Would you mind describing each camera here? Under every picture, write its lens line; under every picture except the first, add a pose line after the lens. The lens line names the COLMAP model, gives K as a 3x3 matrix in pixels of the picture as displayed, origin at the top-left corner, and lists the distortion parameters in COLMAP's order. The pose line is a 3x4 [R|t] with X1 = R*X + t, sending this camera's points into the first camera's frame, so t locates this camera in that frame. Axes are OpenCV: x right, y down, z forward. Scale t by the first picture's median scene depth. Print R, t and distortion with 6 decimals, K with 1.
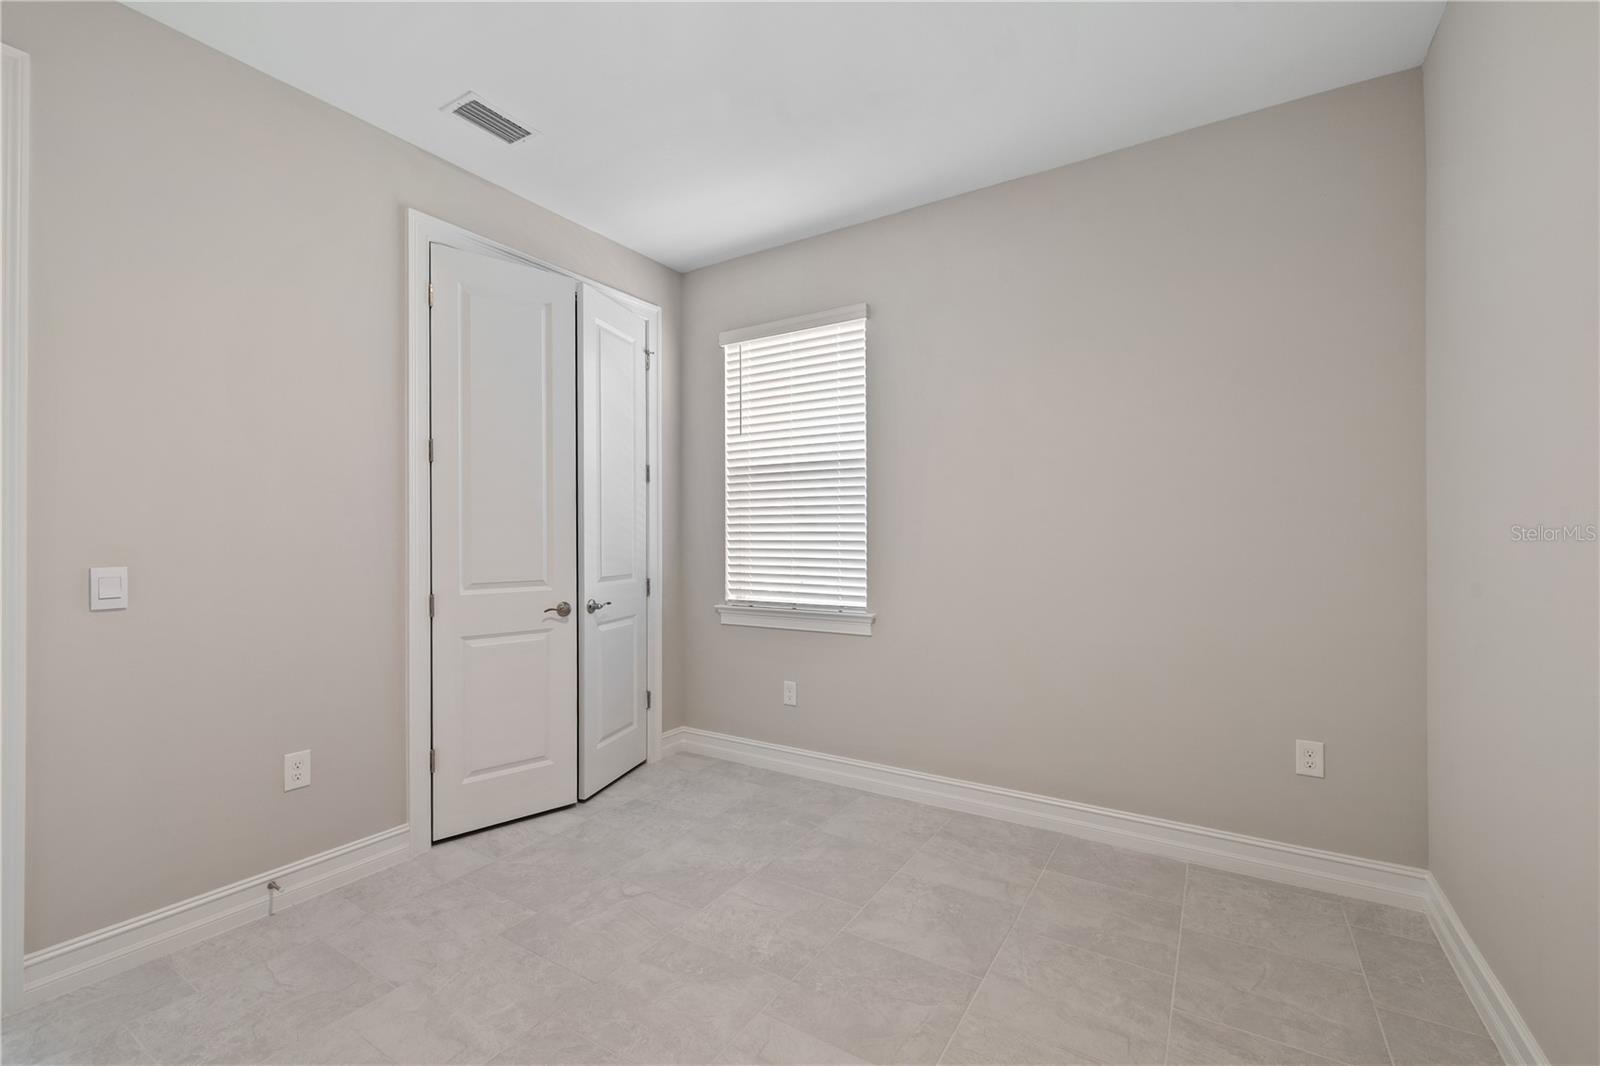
lens RADIAL K [[687.9, 0, 770.3], [0, 687.9, 534.6], [0, 0, 1]] dist [0.000388, 0.000796]
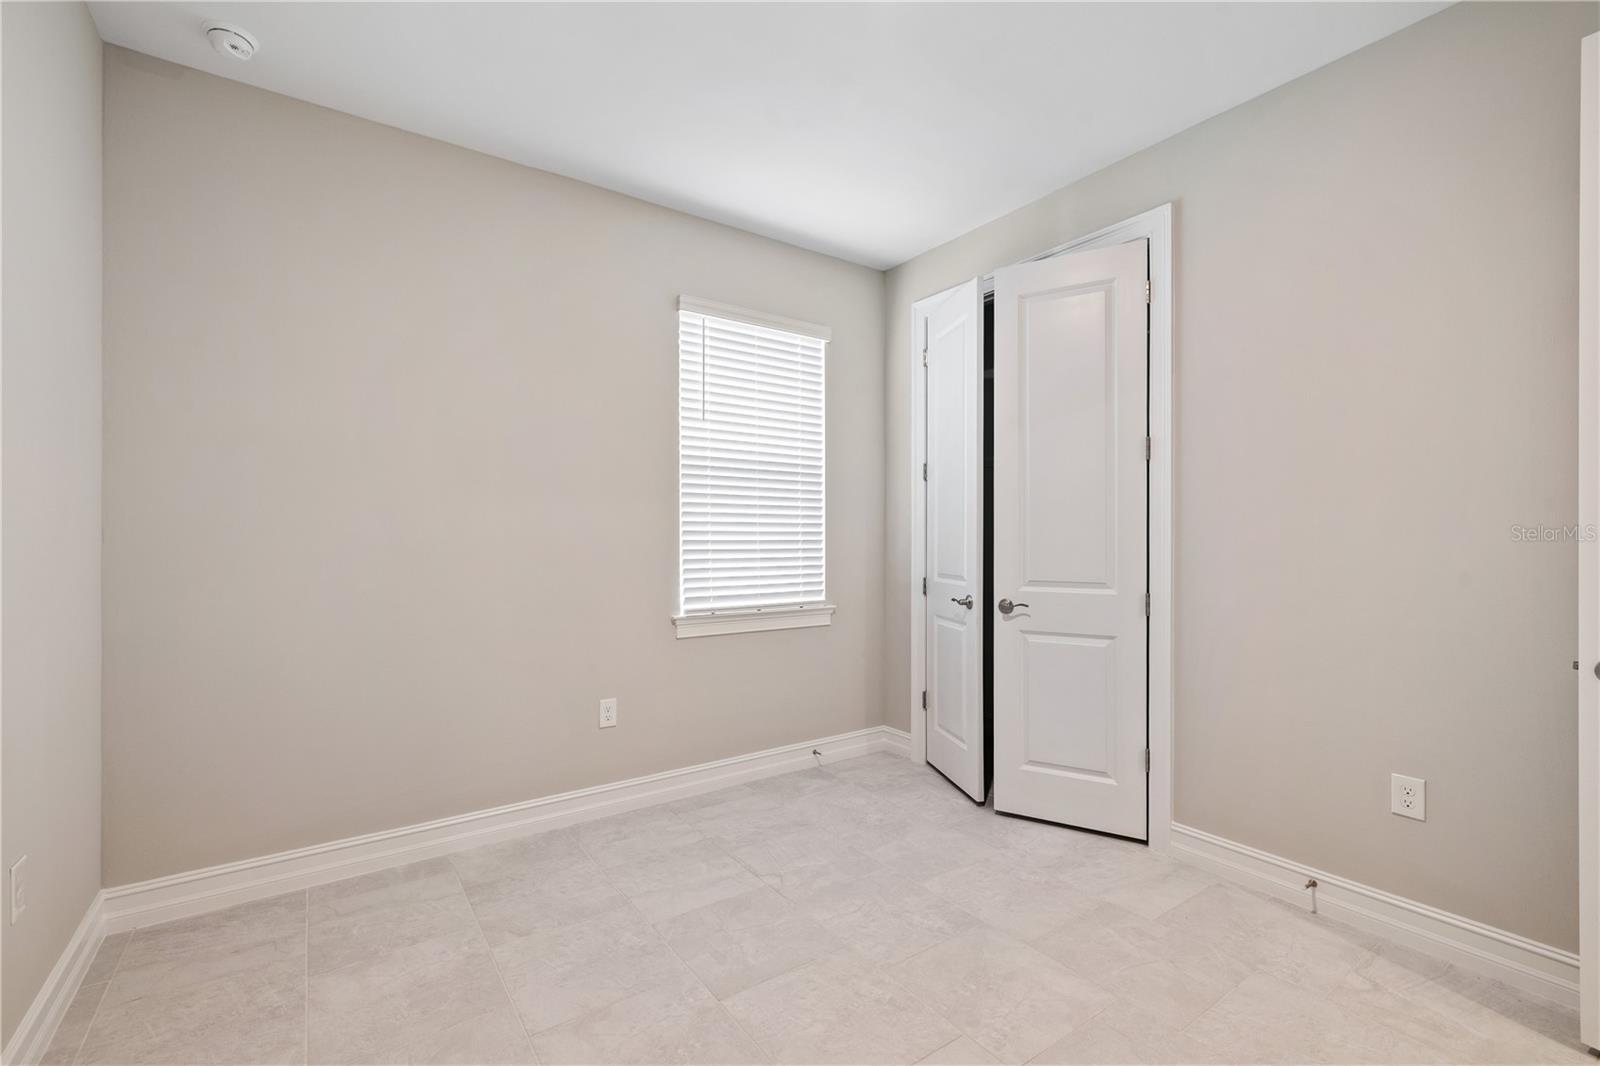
lens RADIAL K [[687.9, 0, 805.4], [0, 687.9, 539.2], [0, 0, 1]] dist [0.000388, 0.000796]
pose [[0.364155, 0.000612, 0.931338, -0.885826], [-0.002370, 0.999997, 0.000269, 0.006713], [-0.931335, -0.002305, 0.364156, 0.609140]]
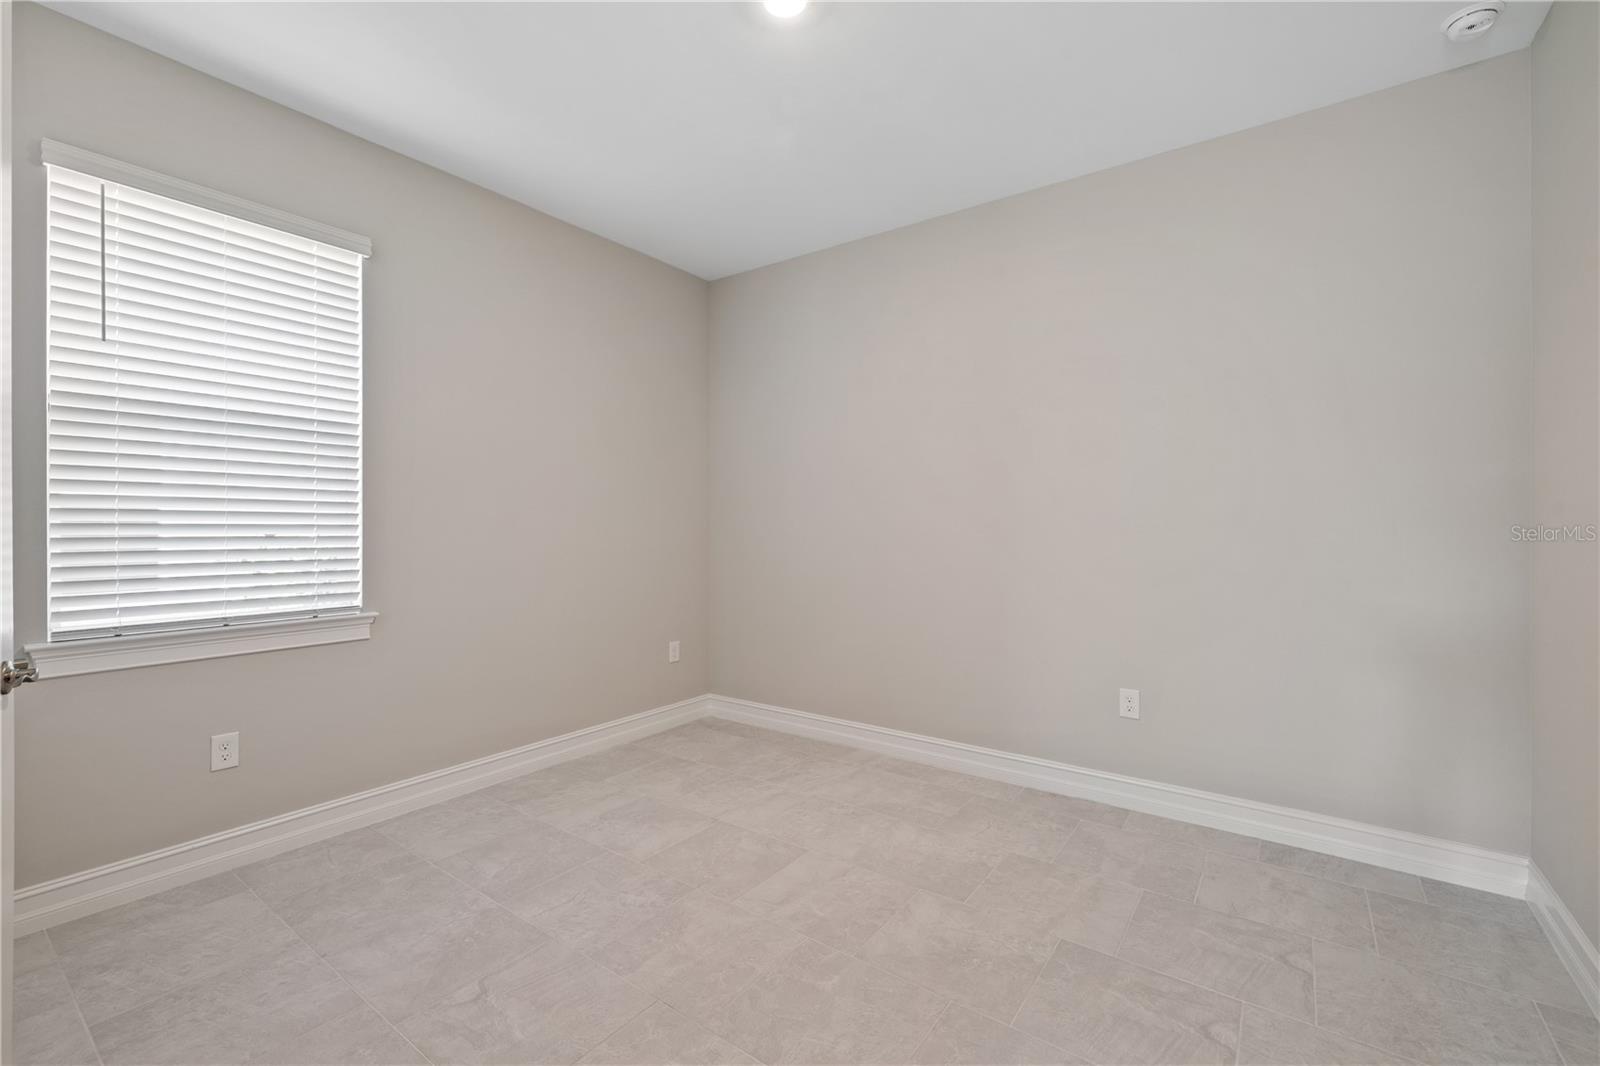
lens RADIAL K [[687.9, 0, 798.8], [0, 687.9, 530.4], [0, 0, 1]] dist [0.000388, 0.000796]
pose [[0.049992, -0.001692, 0.998748, -0.642361], [0.000352, 0.999999, 0.001677, 0.014071], [-0.998750, 0.000268, 0.049992, 0.425066]]
